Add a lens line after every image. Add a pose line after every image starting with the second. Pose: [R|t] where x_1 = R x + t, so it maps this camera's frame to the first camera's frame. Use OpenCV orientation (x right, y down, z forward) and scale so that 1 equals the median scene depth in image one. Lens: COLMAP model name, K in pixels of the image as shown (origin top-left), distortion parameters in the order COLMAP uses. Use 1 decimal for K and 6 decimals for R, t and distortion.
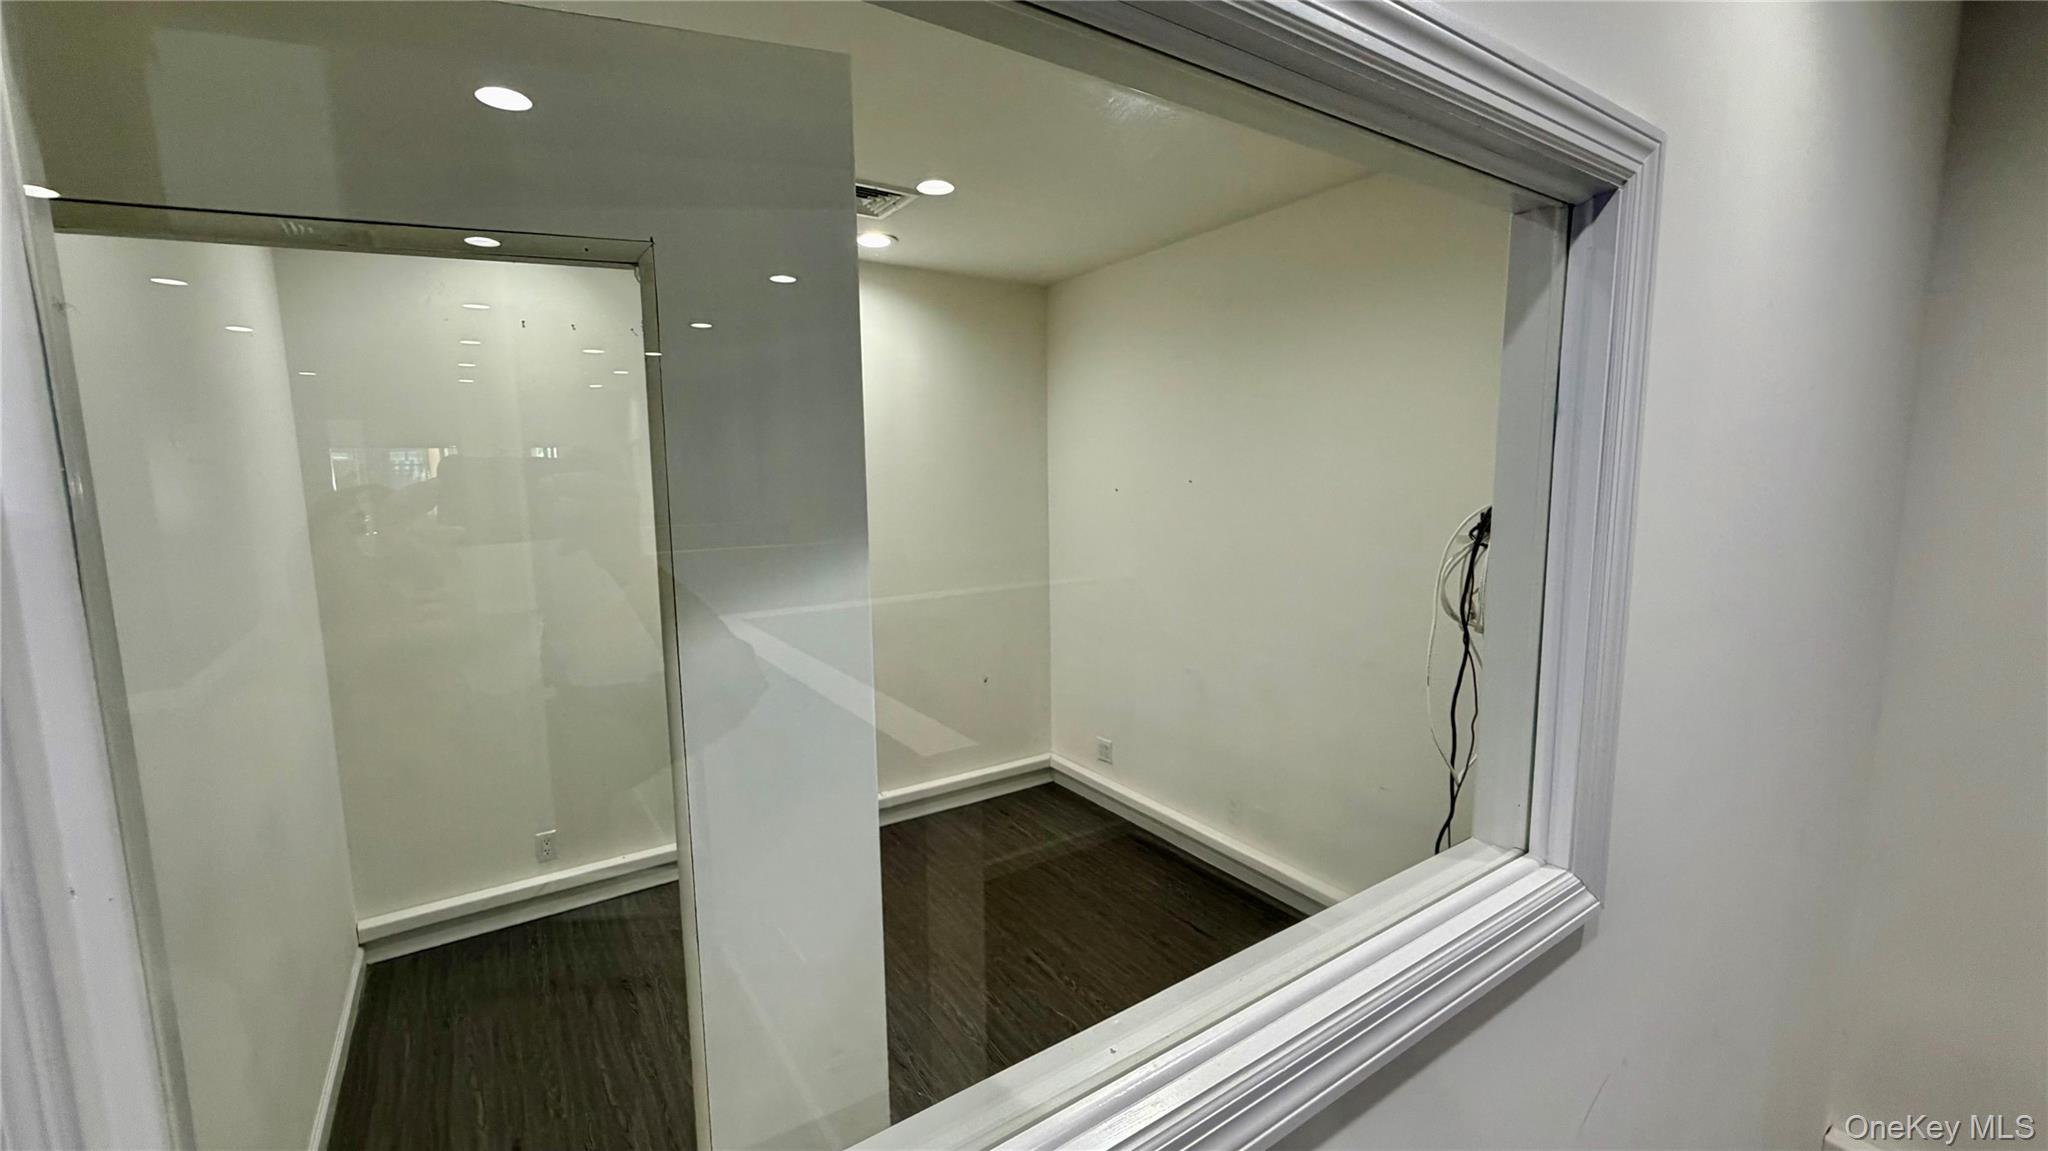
lens RADIAL K [[811.9, 0, 1024.0], [0, 811.9, 574.6], [0, 0, 1]] dist [-0.000239, 0.000015]
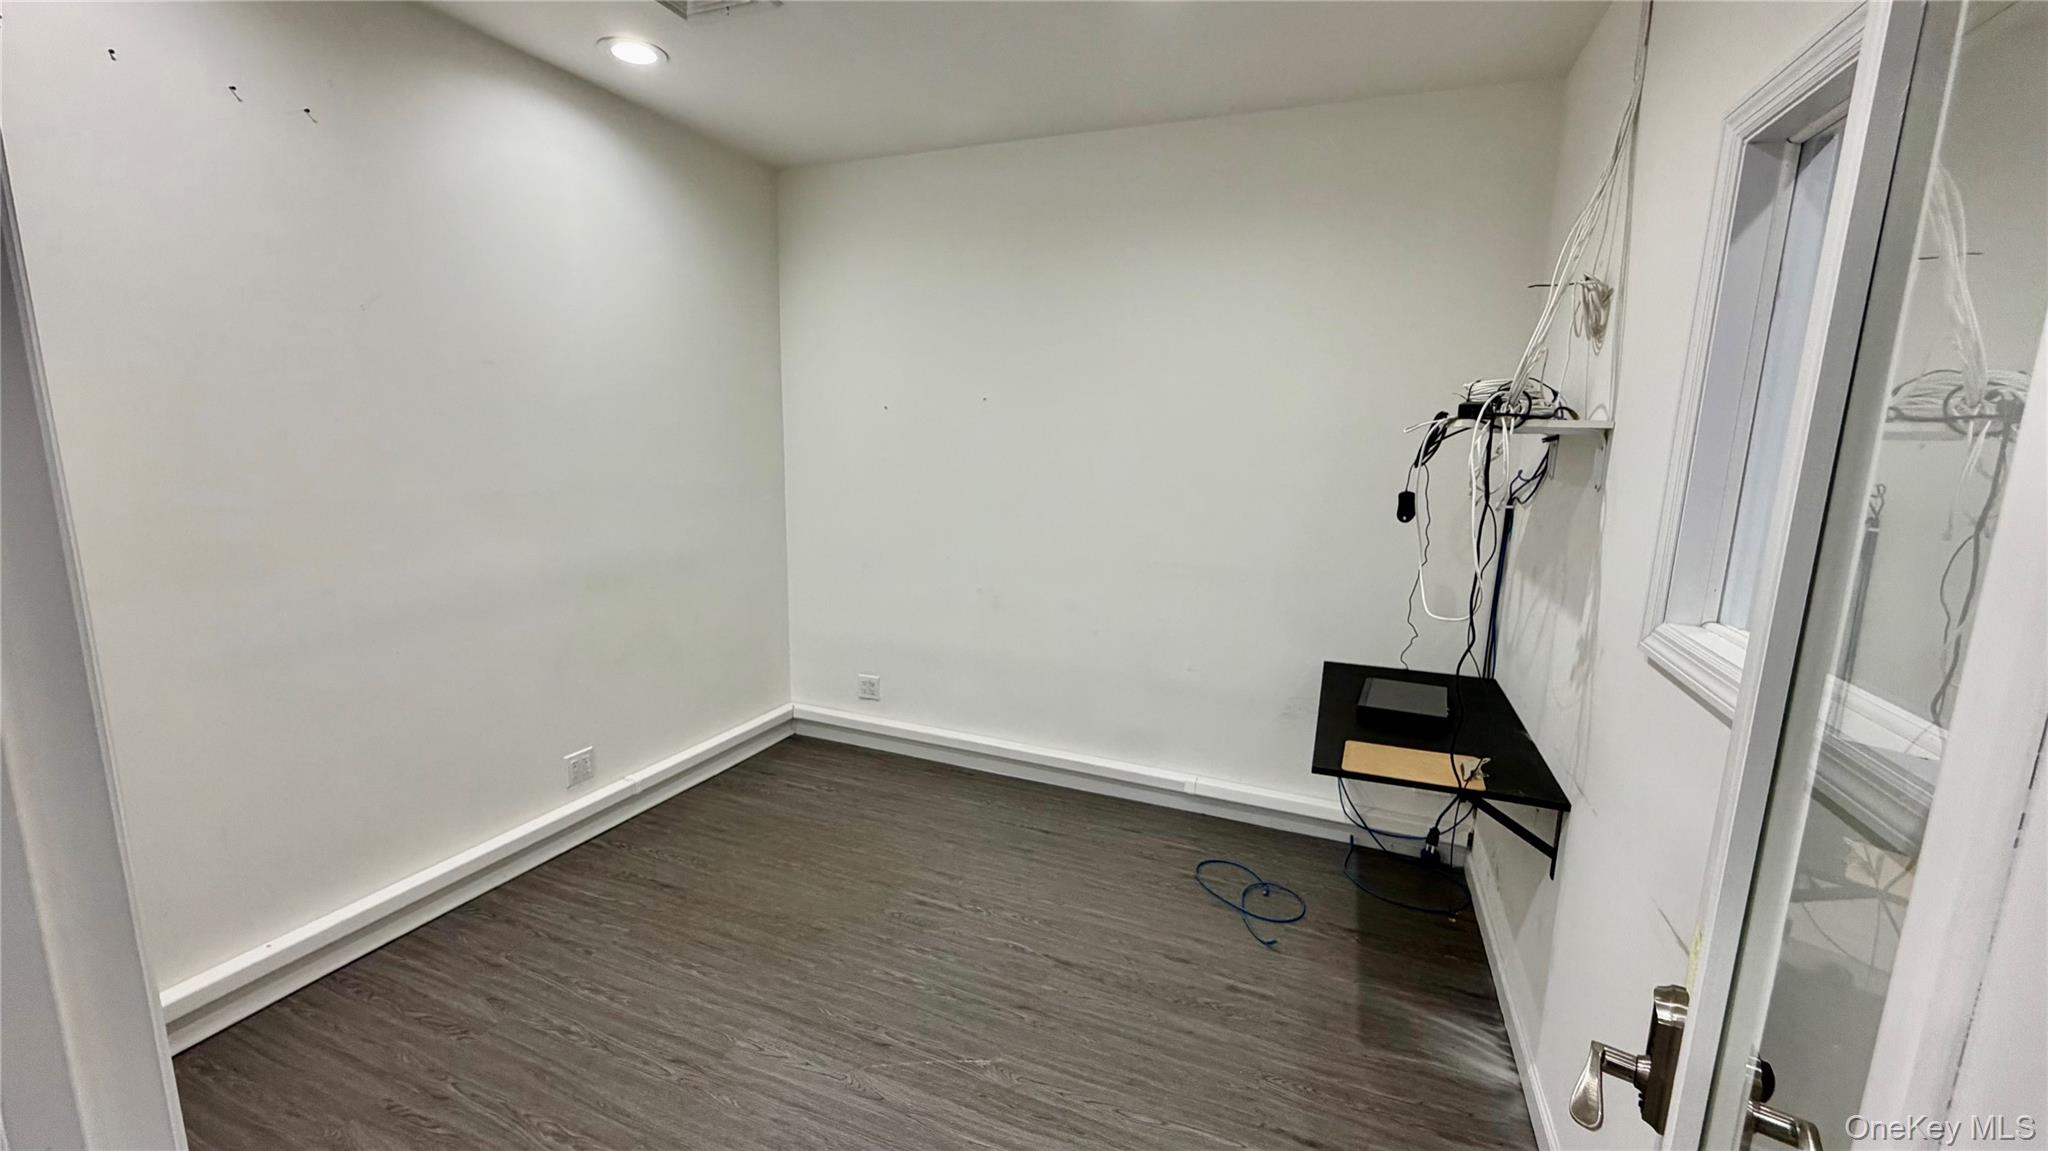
lens RADIAL K [[811.9, 0, 1017.7], [0, 811.9, 571.8], [0, 0, 1]] dist [-0.000239, 0.000015]
pose [[0.827592, -0.058731, 0.558250, -0.277182], [0.031808, 0.997820, 0.057821, 0.033623], [-0.560429, -0.030096, 0.827656, 0.128207]]
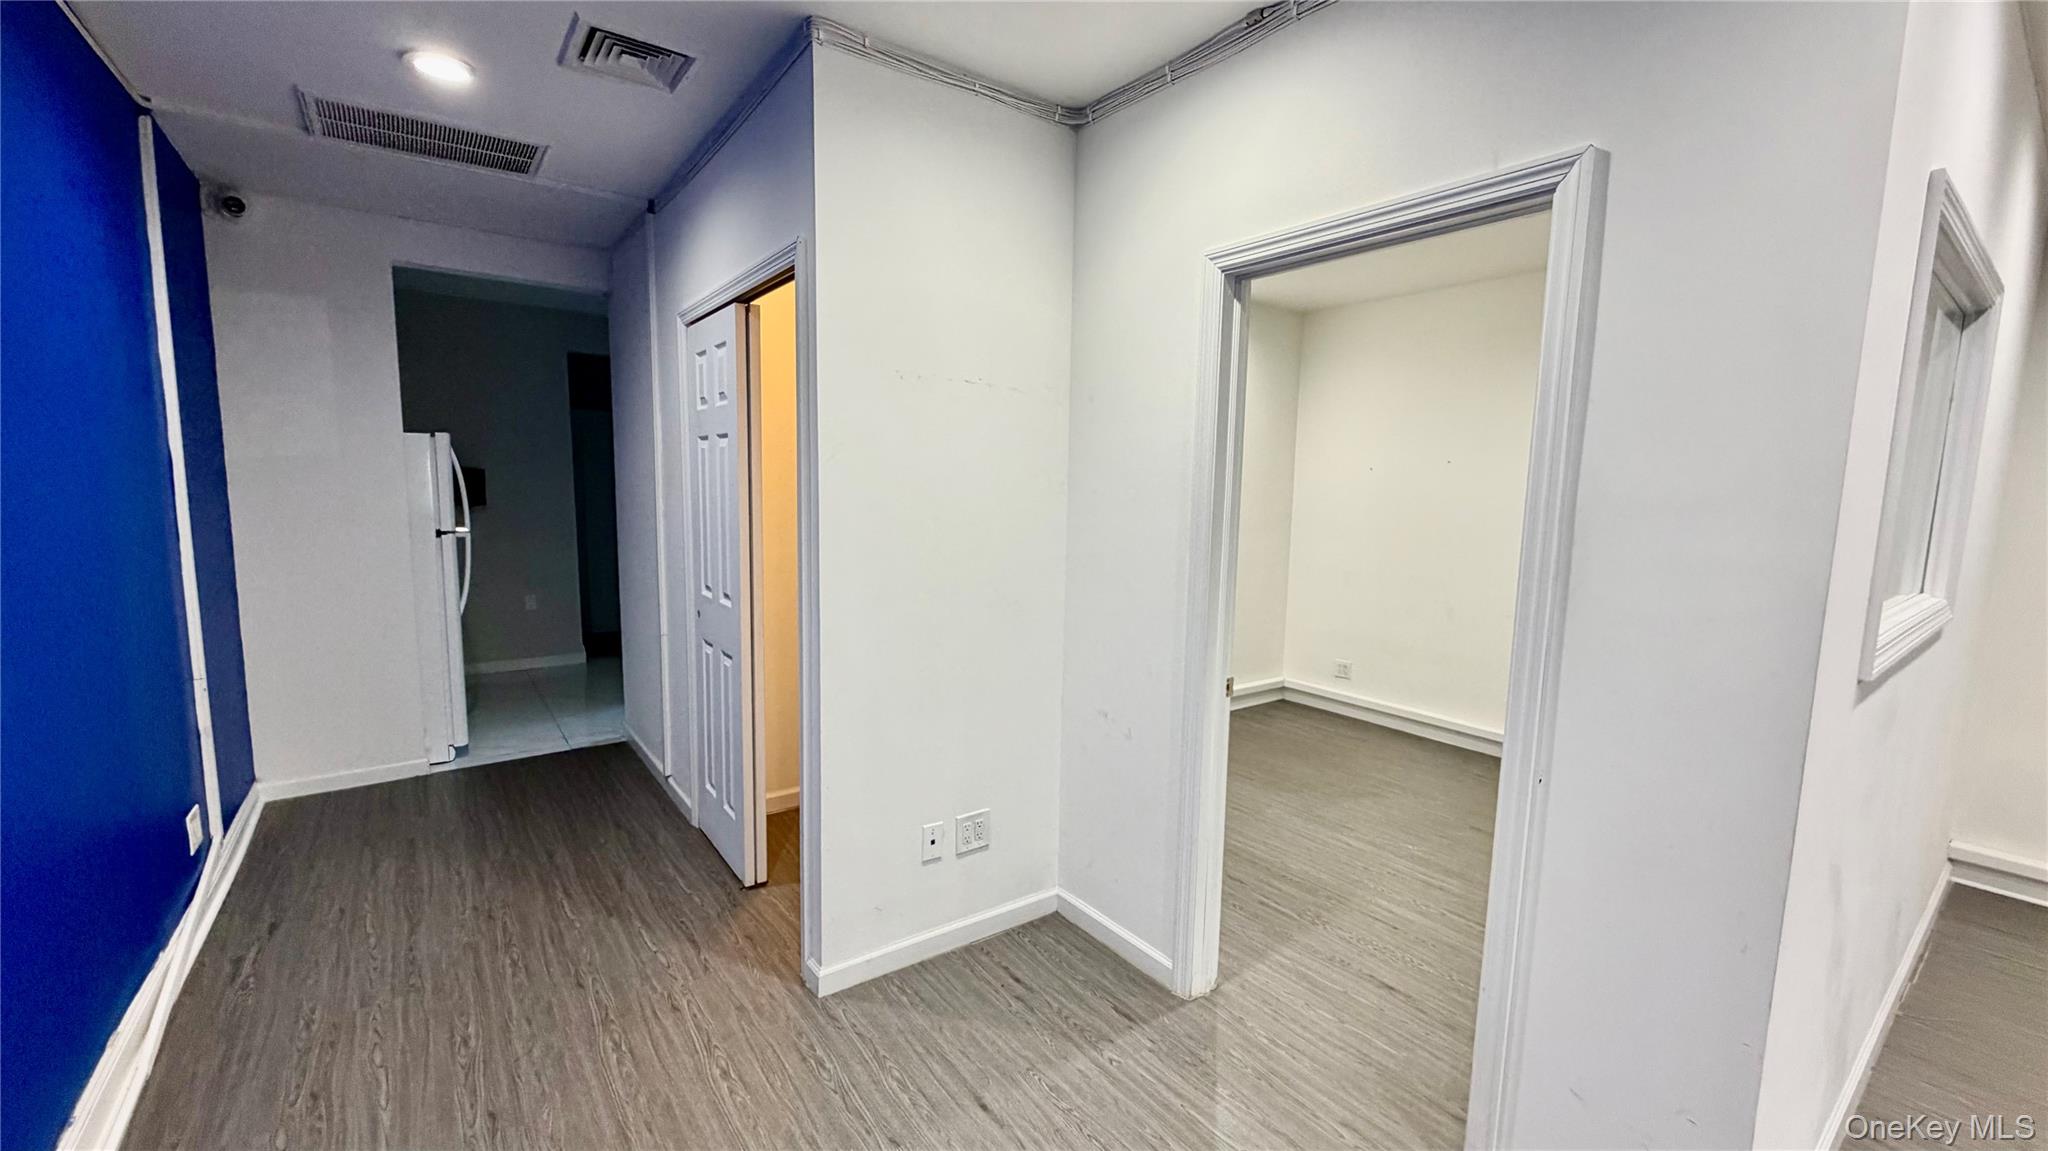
lens RADIAL K [[811.9, 0, 1016.7], [0, 811.9, 569.4], [0, 0, 1]] dist [-0.000239, 0.000015]
pose [[0.998102, 0.036115, 0.049881, -0.496622], [-0.035193, 0.999195, -0.019244, 0.100281], [-0.050536, 0.017452, 0.998570, -0.280151]]
